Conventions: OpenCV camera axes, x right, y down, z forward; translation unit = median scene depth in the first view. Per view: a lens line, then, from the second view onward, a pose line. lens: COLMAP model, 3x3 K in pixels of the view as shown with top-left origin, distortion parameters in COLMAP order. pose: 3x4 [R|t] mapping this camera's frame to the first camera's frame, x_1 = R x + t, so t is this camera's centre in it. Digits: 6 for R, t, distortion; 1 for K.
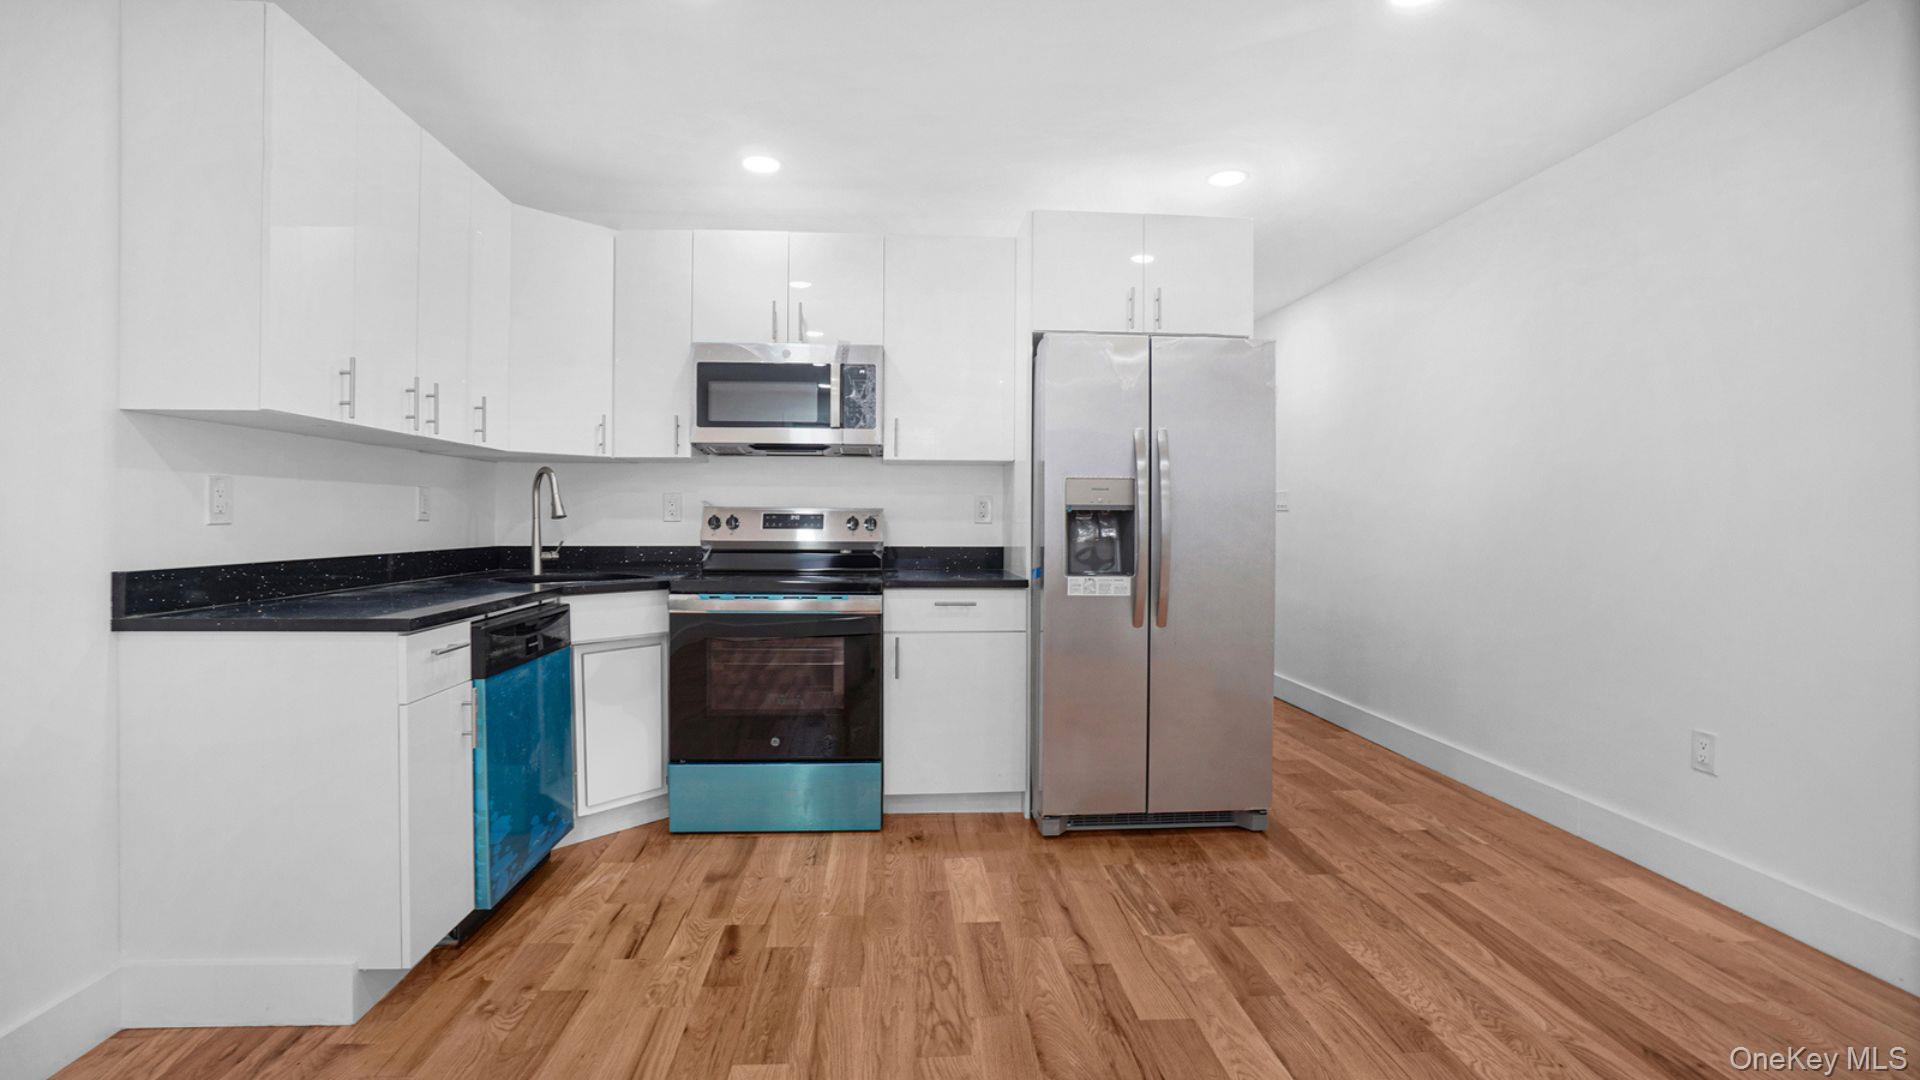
lens RADIAL K [[882.6, 0, 959.0], [0, 882.6, 529.9], [0, 0, 1]] dist [-0.030385, 0.000159]
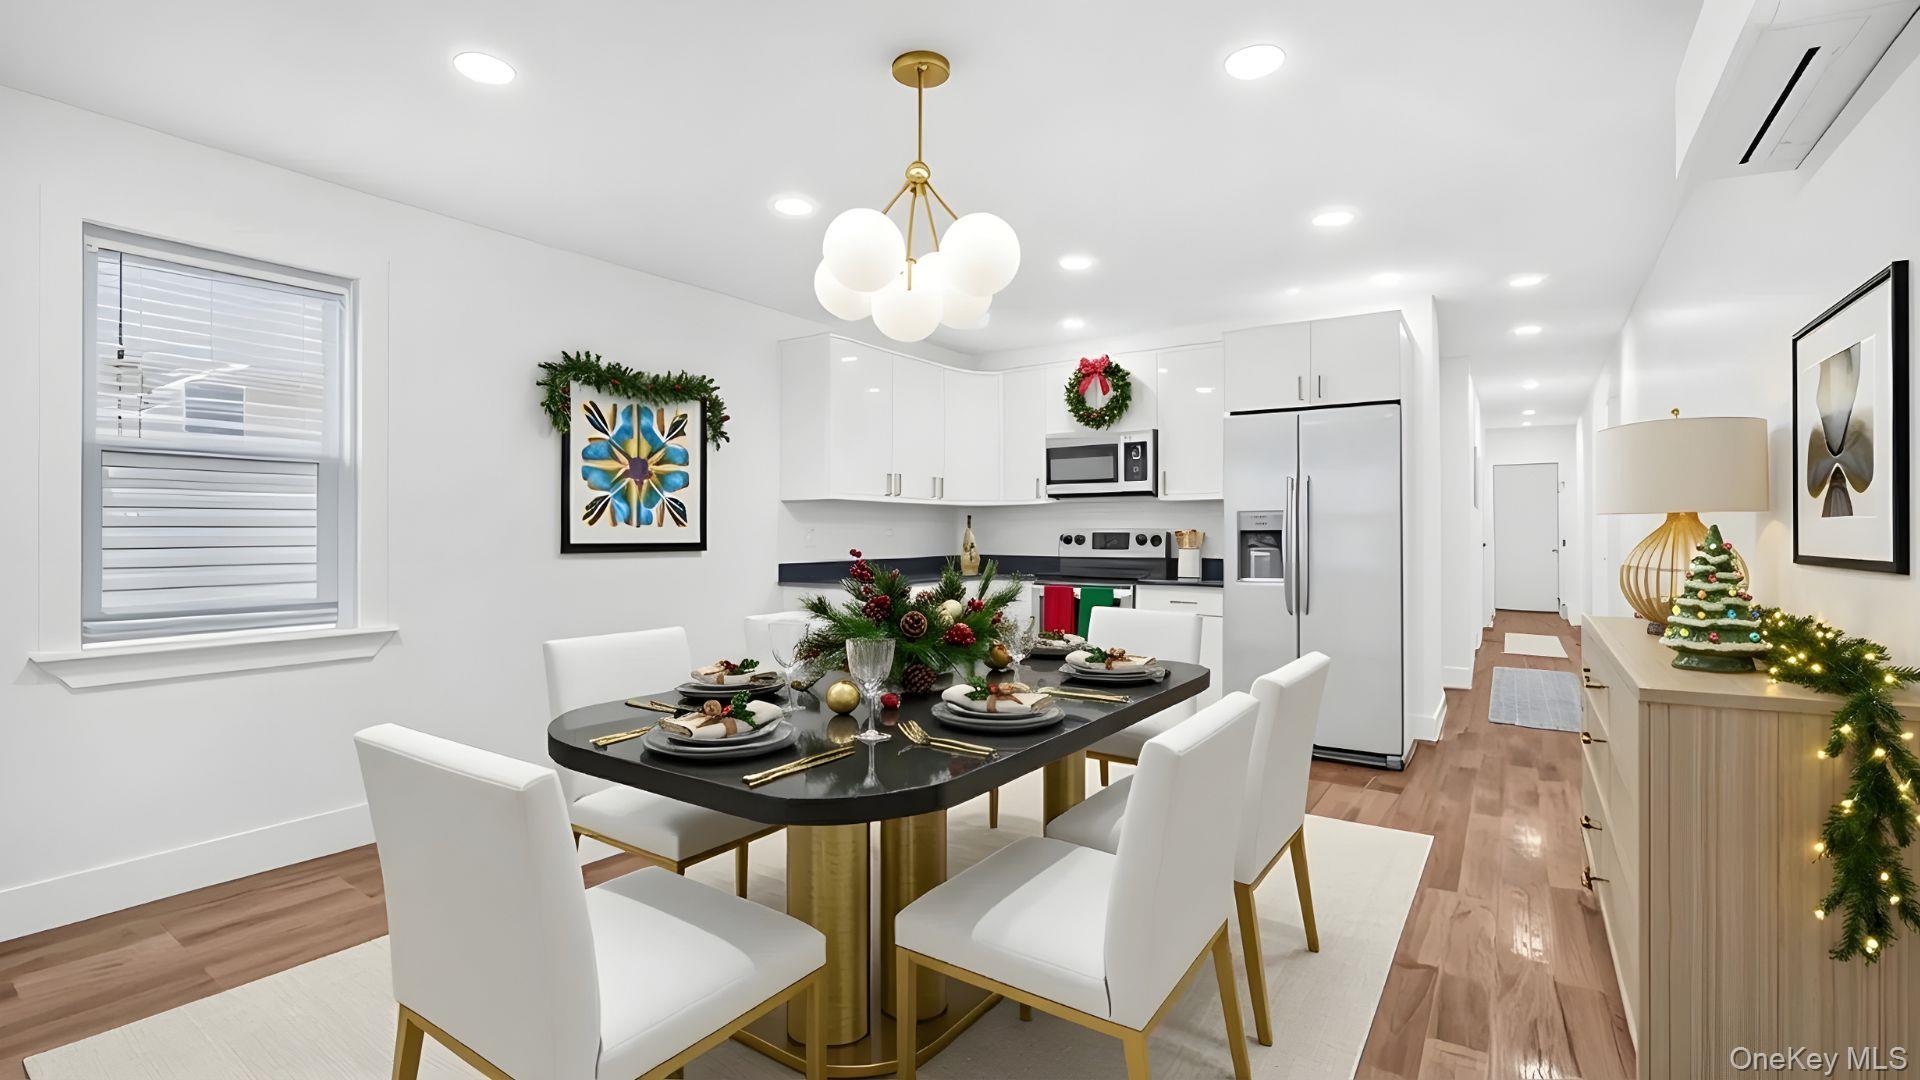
lens RADIAL K [[831.5, 0, 969.2], [0, 831.5, 537.2], [0, 0, 1]] dist [0.000847, 0.000164]
pose [[0.790332, -0.007291, -0.612635, 0.615022], [0.000449, 0.999936, -0.011322, -0.000716], [0.612679, 0.008673, 0.790285, -0.383411]]
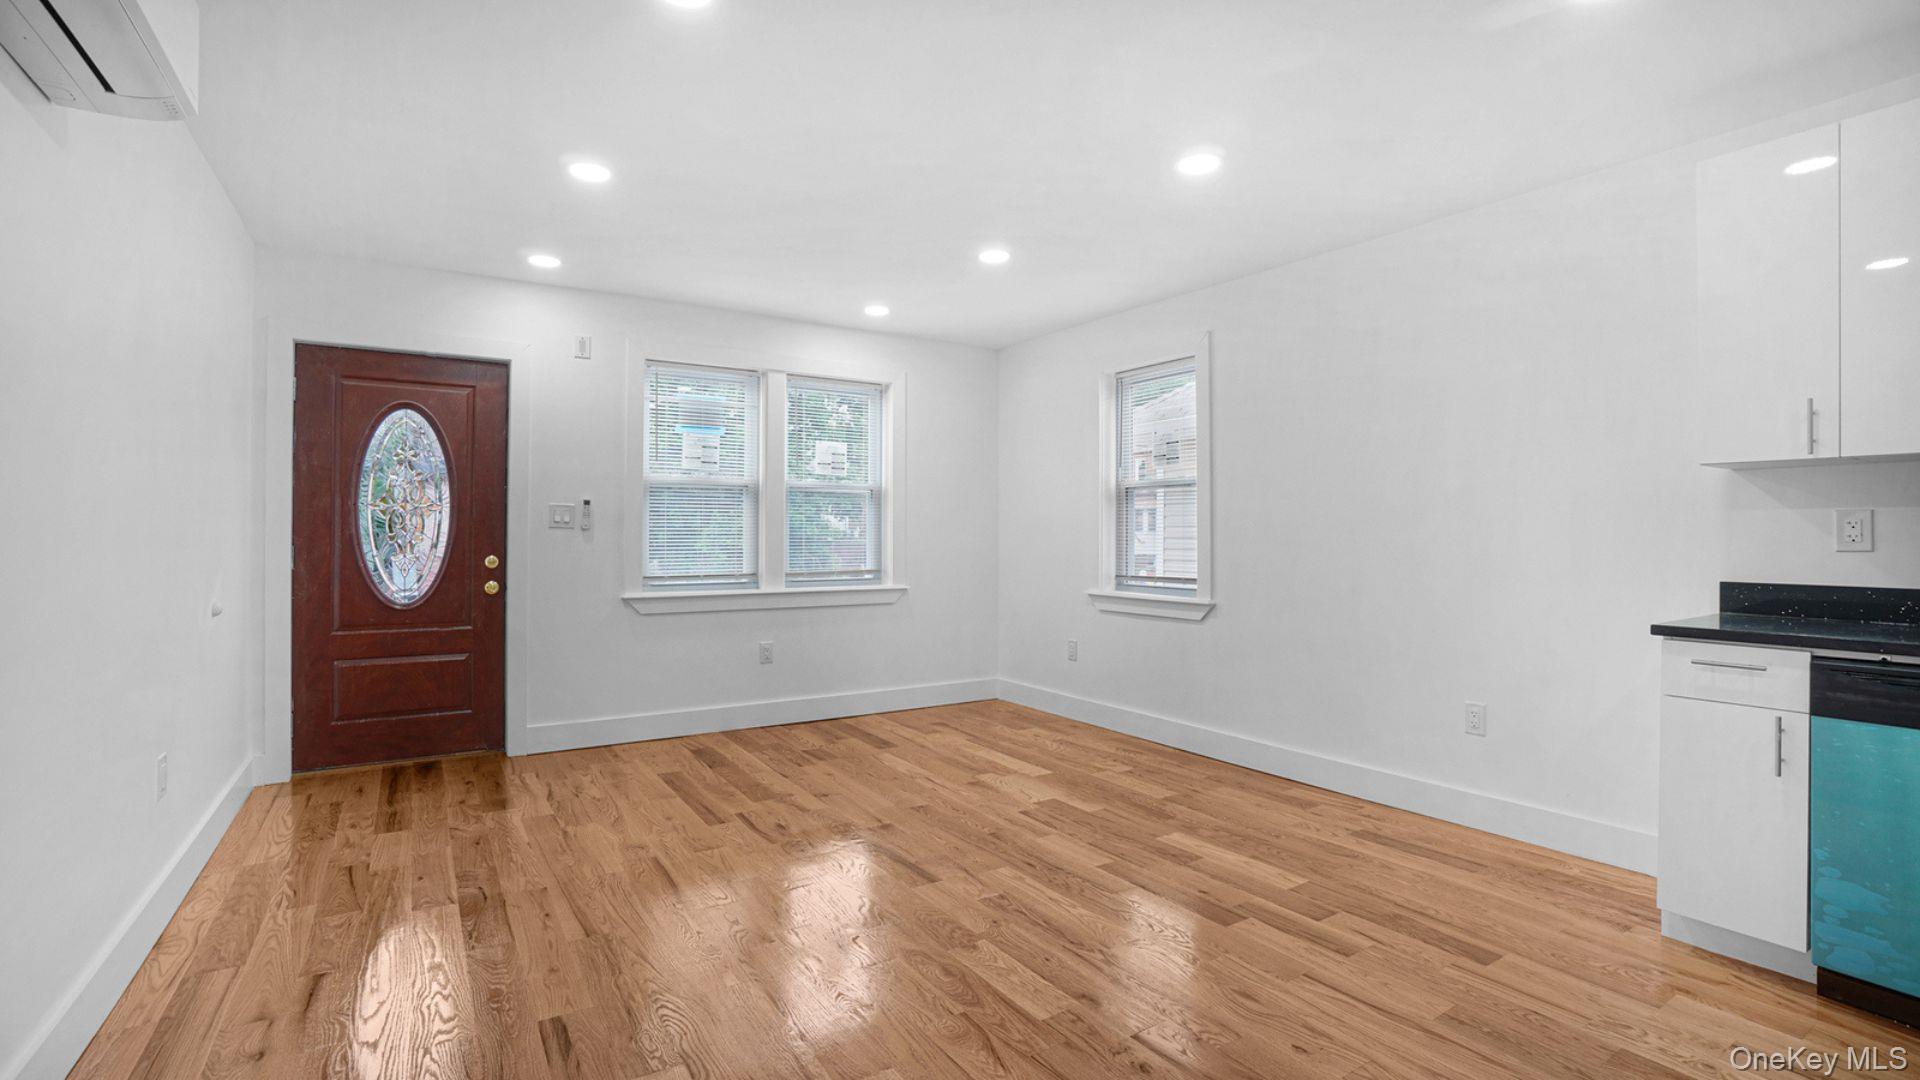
lens RADIAL K [[831.5, 0, 969.2], [0, 831.5, 537.2], [0, 0, 1]] dist [0.000847, 0.000164]
pose [[-0.880582, -0.006977, -0.473843, 0.511516], [-0.005818, 0.999975, -0.003911, -0.010910], [0.473859, -0.000687, -0.880601, 0.998064]]
